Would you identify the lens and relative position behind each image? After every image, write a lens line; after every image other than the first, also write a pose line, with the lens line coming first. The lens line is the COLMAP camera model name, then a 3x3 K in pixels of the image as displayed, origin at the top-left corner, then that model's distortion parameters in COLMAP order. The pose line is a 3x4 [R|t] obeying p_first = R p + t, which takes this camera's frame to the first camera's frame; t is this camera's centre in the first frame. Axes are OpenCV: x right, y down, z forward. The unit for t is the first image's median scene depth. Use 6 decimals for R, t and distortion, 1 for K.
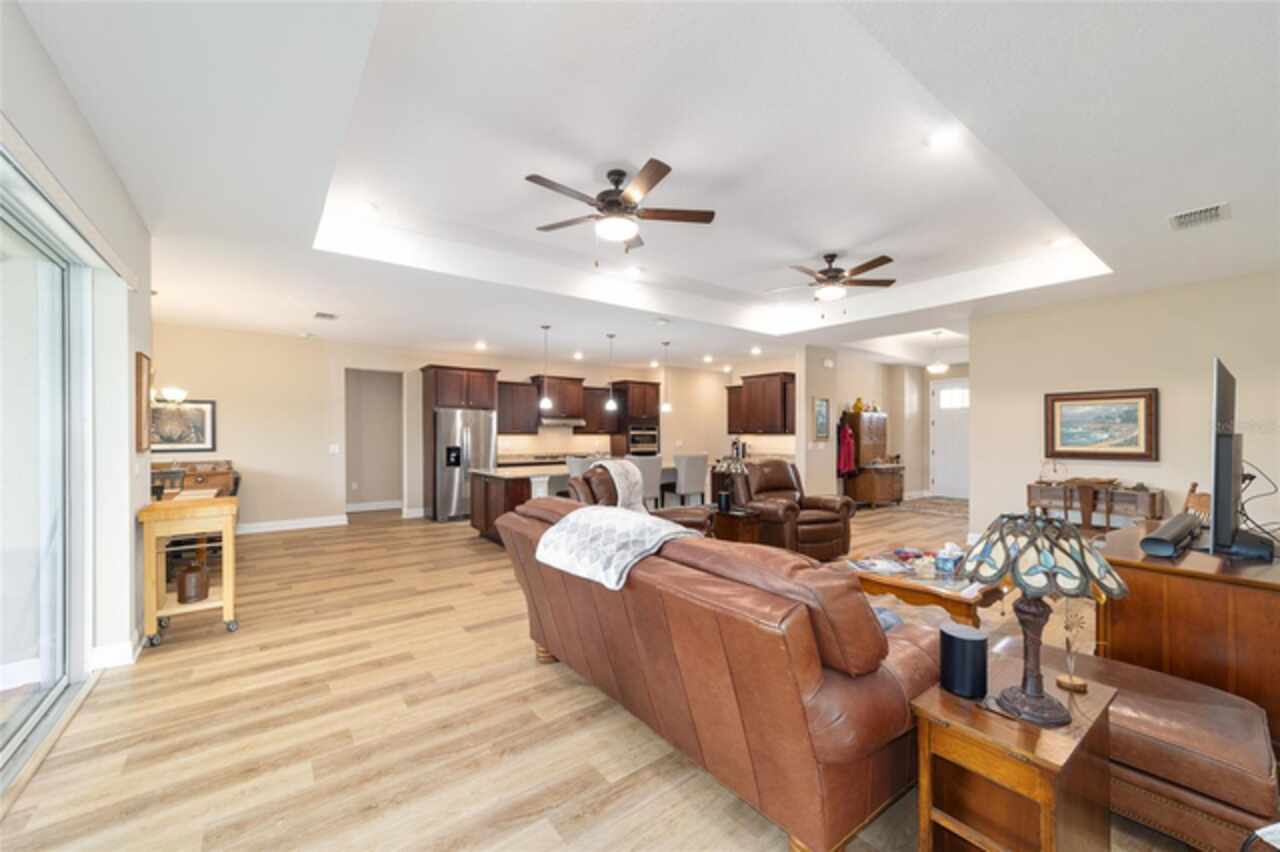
lens RADIAL K [[490.2, 0, 636.9], [0, 490.2, 431.5], [0, 0, 1]] dist [-0.007422, 0.000013]
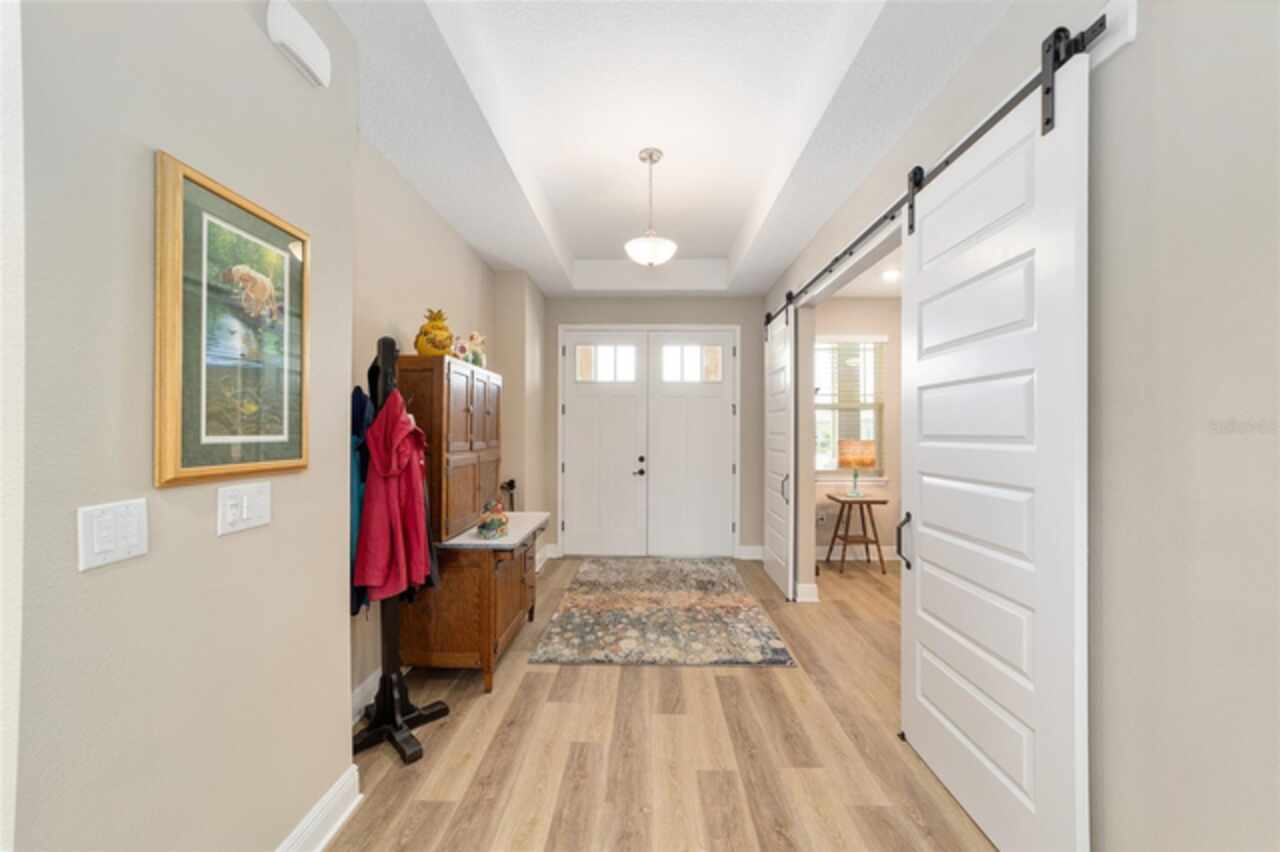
lens RADIAL K [[490.2, 0, 640.3], [0, 490.2, 429.1], [0, 0, 1]] dist [-0.007422, 0.000013]
pose [[0.626831, -0.000287, 0.779155, 0.308030], [0.001052, 0.999999, -0.000478, 0.004059], [-0.779154, 0.001119, 0.626831, 0.736236]]
